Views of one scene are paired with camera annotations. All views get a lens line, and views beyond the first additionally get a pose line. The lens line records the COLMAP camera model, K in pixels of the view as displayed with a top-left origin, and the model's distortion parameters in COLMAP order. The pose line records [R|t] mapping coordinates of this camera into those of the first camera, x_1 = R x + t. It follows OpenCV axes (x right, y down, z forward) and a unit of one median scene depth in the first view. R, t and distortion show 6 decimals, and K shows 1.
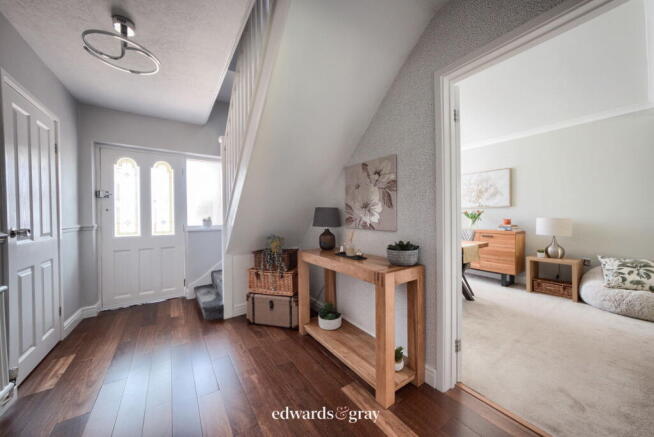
lens RADIAL K [[230.3, 0, 334.0], [0, 230.3, 219.5], [0, 0, 1]] dist [0.001038, 0.000117]
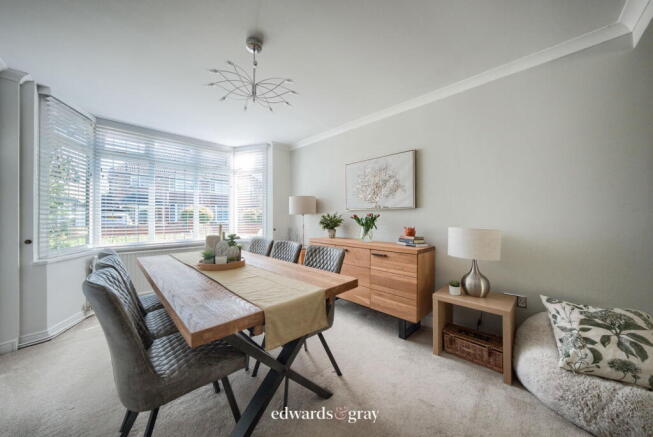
lens RADIAL K [[215.5, 0, 320.9], [0, 215.5, 217.0], [0, 0, 1]] dist [-0.010858, 0.000412]
pose [[0.989069, 0.013509, 0.146833, 0.491625], [-0.011048, 0.999785, -0.017562, -0.022154], [-0.147038, 0.015748, 0.989005, 0.521874]]
